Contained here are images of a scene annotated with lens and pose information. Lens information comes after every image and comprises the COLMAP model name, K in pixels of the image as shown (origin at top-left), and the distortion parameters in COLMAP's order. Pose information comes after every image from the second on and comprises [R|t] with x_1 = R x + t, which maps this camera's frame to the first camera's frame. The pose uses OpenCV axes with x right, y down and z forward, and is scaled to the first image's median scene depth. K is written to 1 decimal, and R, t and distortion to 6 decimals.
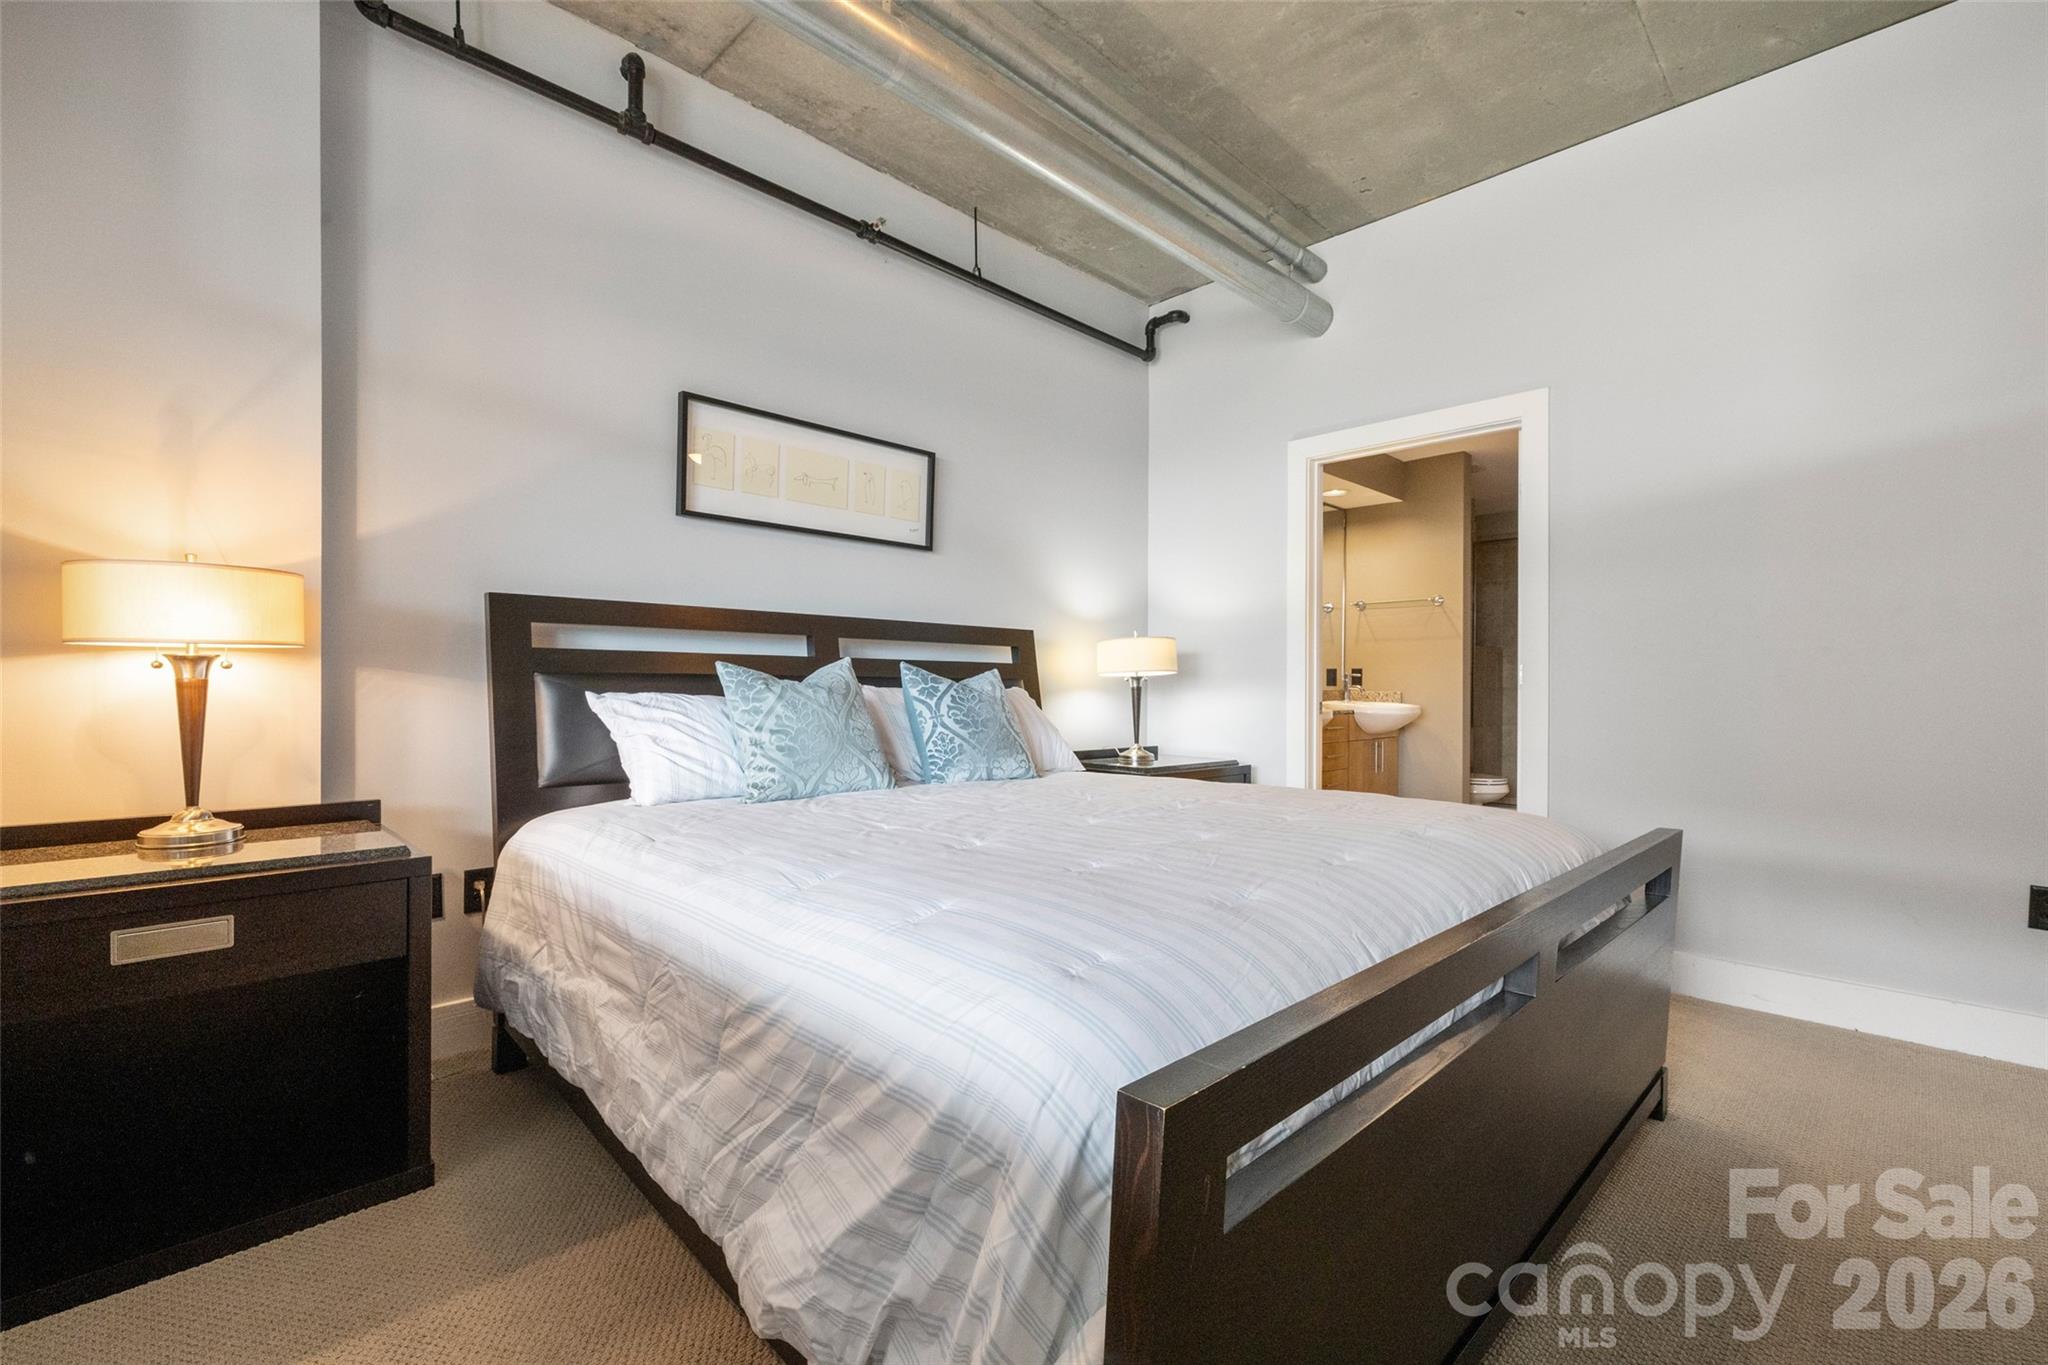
lens RADIAL K [[891.5, 0, 1024.0], [0, 891.5, 682.5], [0, 0, 1]] dist [0.002727, 0.000138]
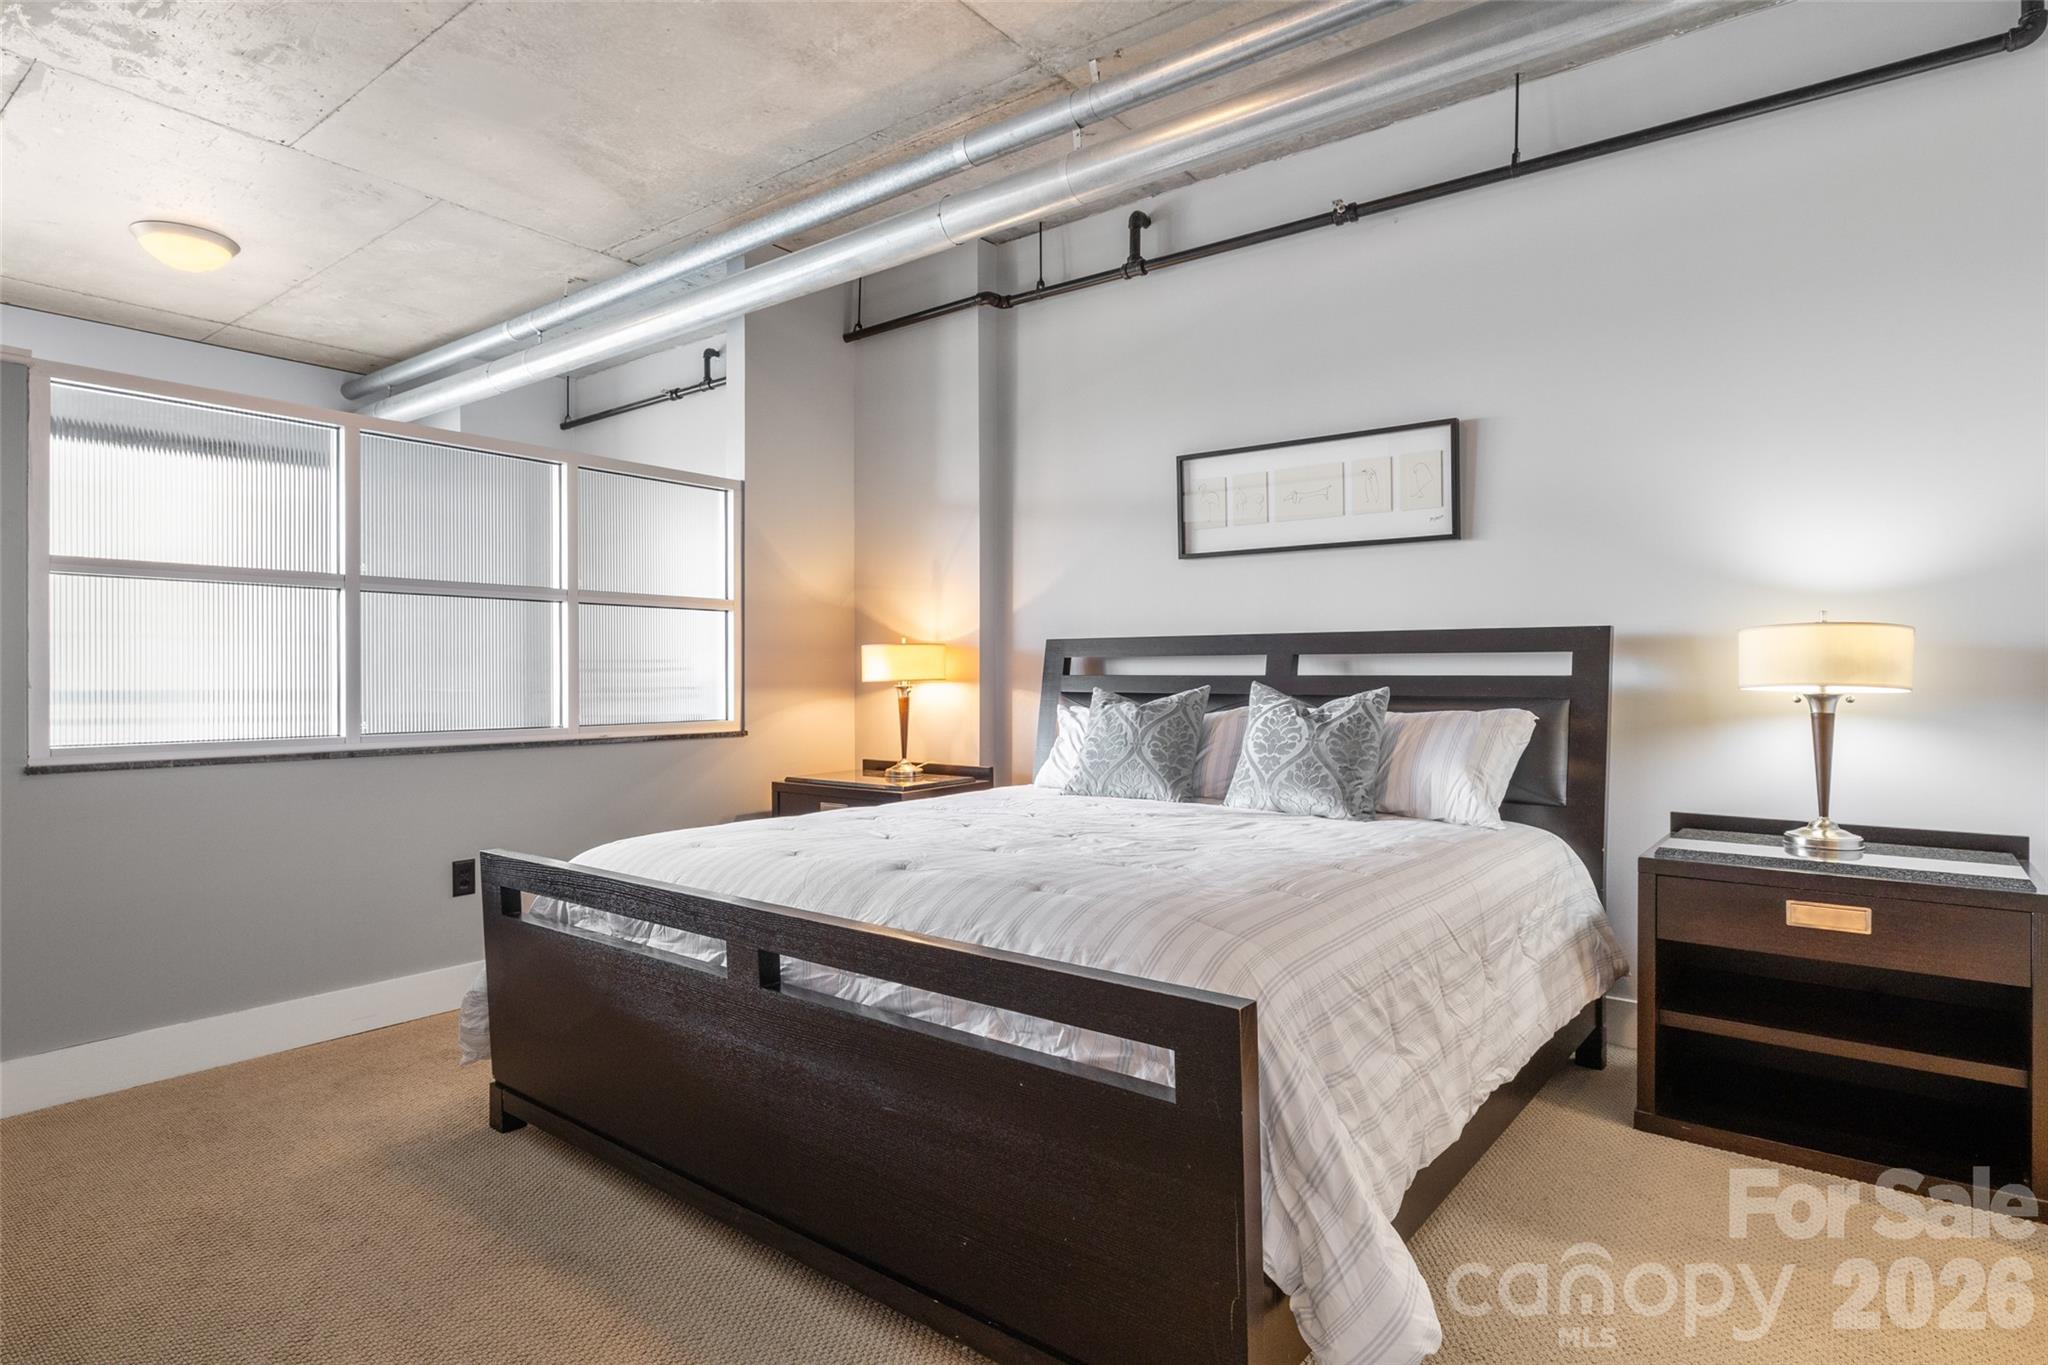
lens RADIAL K [[1092.7, 0, 1024.0], [0, 1092.7, 682.5], [0, 0, 1]] dist [0.003483, 0.000949]
pose [[0.124072, 0.001411, -0.992272, 0.972006], [0.004847, 0.999986, 0.002028, -0.024099], [0.992261, -0.005061, 0.124063, 0.562648]]
